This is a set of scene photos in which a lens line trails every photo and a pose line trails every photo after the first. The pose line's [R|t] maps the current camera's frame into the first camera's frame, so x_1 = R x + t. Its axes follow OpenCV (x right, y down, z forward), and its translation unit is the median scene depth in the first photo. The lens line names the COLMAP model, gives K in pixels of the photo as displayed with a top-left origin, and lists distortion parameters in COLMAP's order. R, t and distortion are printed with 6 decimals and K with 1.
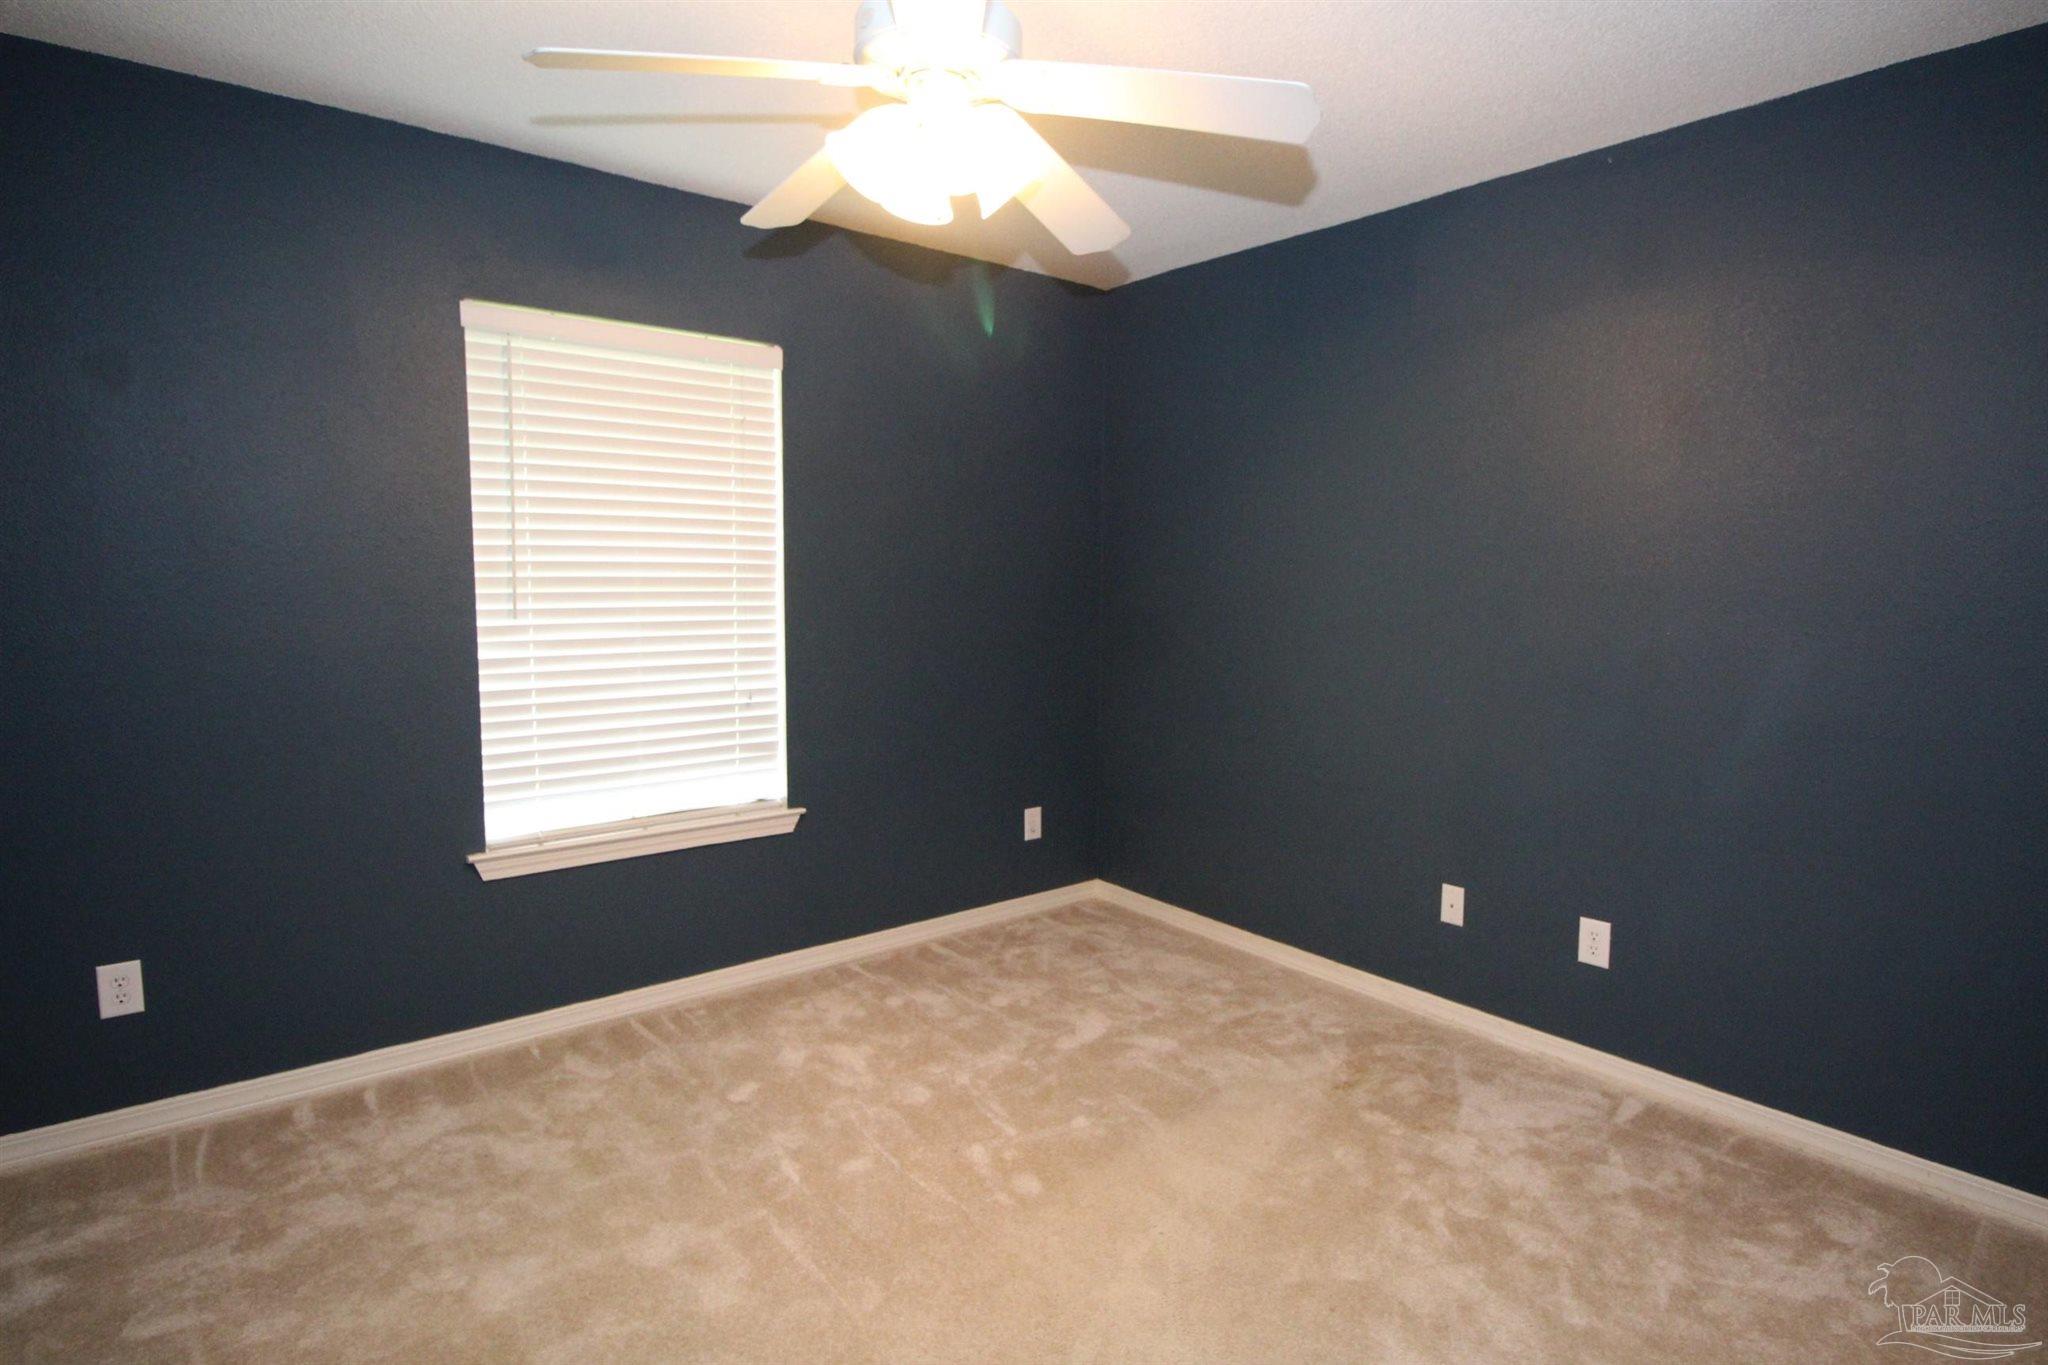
lens RADIAL K [[1044.7, 0, 1052.3], [0, 1044.7, 677.0], [0, 0, 1]] dist [0.005754, -0.012841]
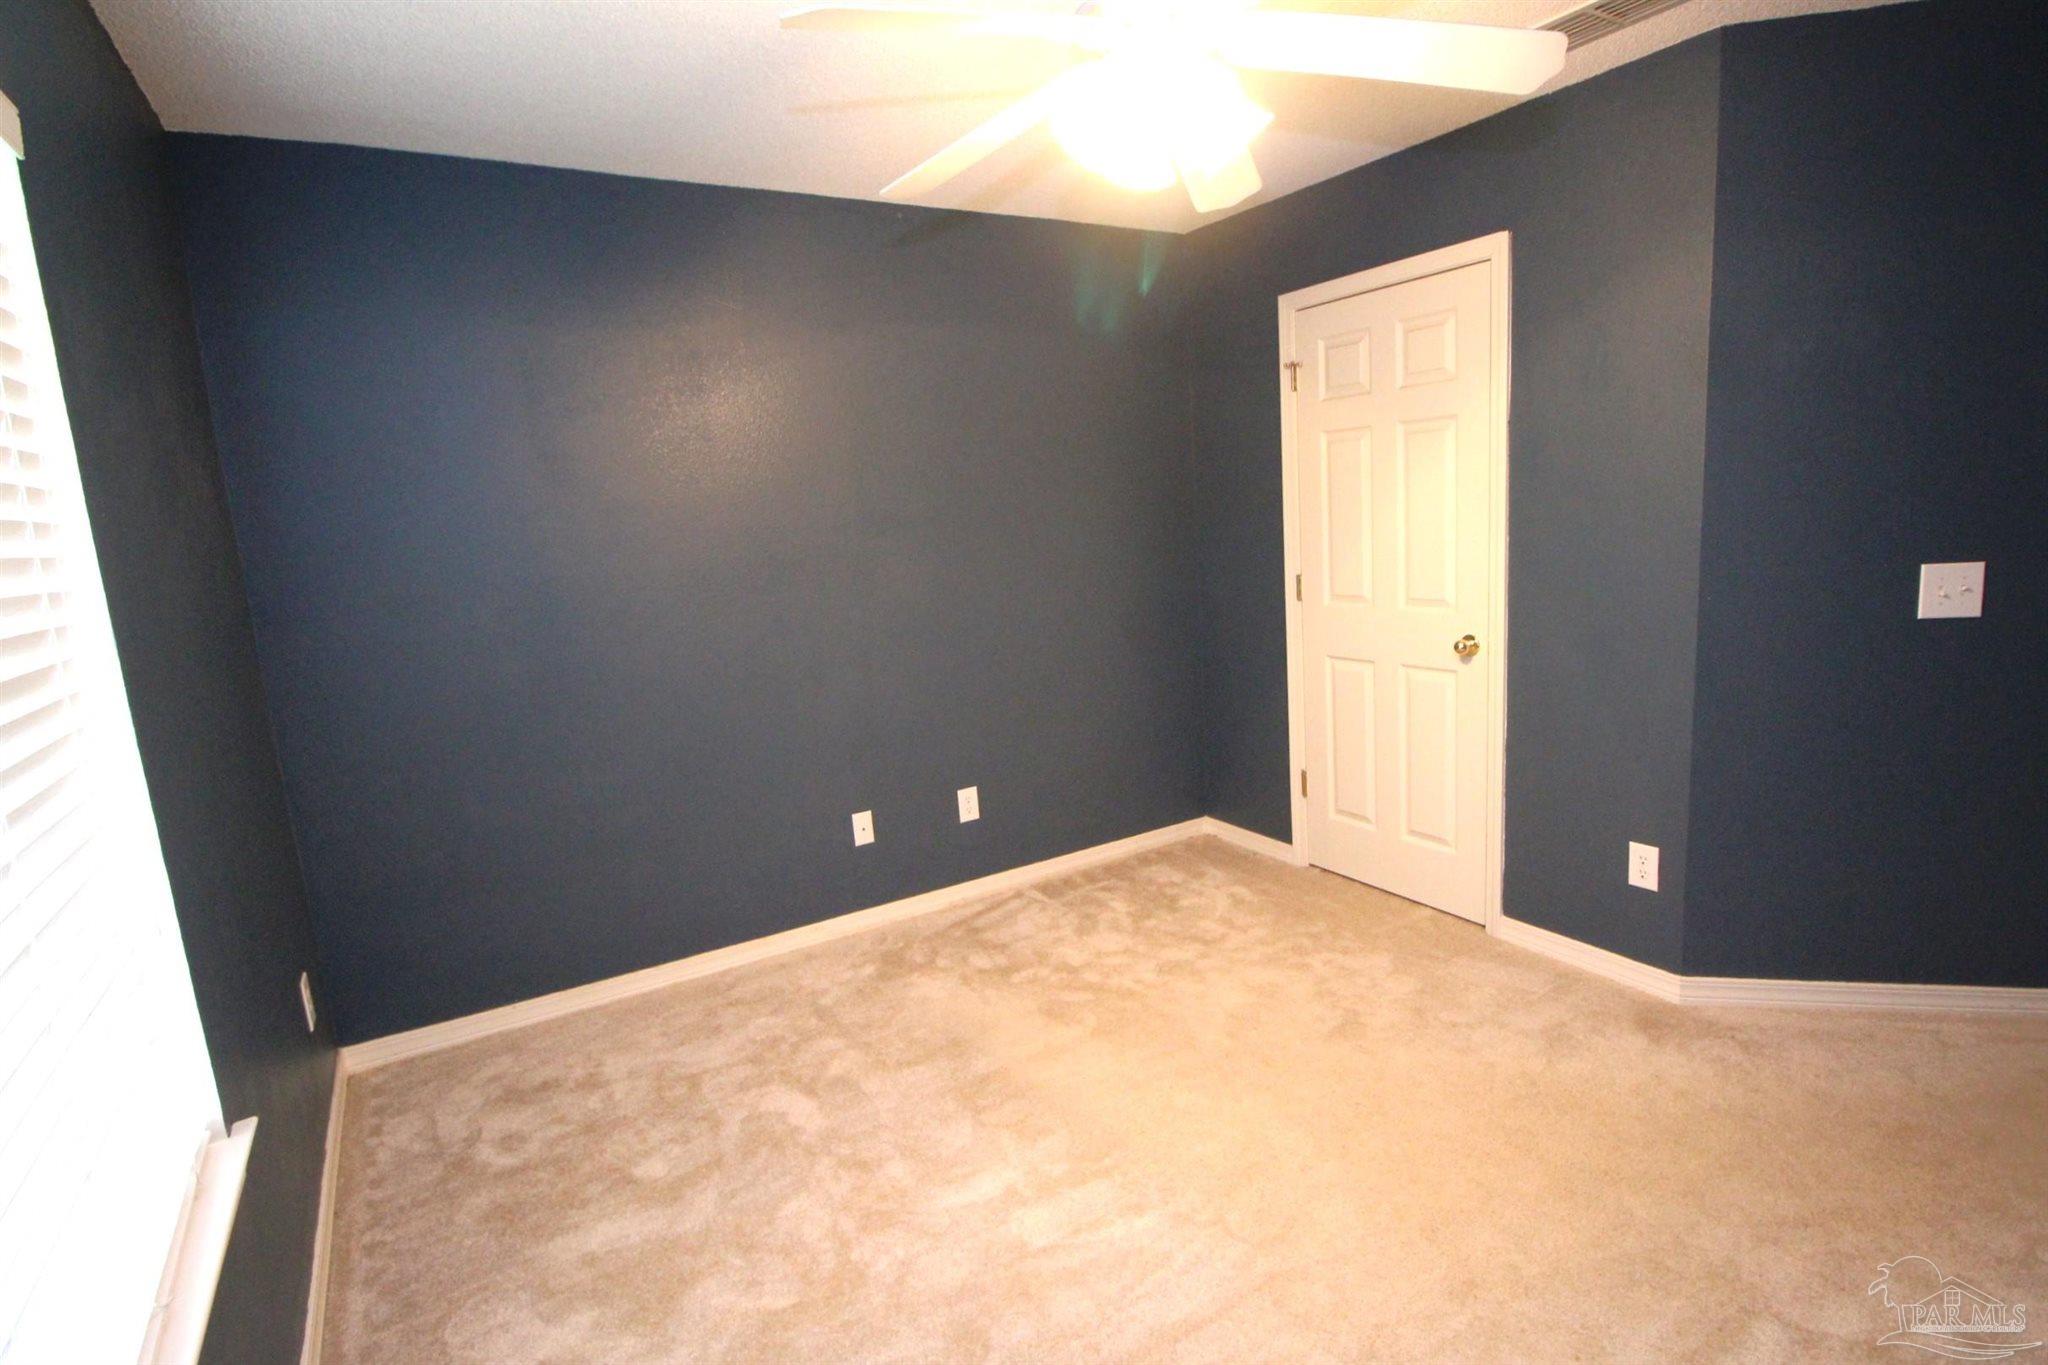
lens RADIAL K [[947.4, 0, 1041.2], [0, 947.4, 687.6], [0, 0, 1]] dist [-0.012202, 0.000115]
pose [[0.165122, -0.189840, 0.967830, -0.666717], [0.163213, 0.973030, 0.163014, -0.086585], [-0.972675, 0.131045, 0.191653, 0.673762]]
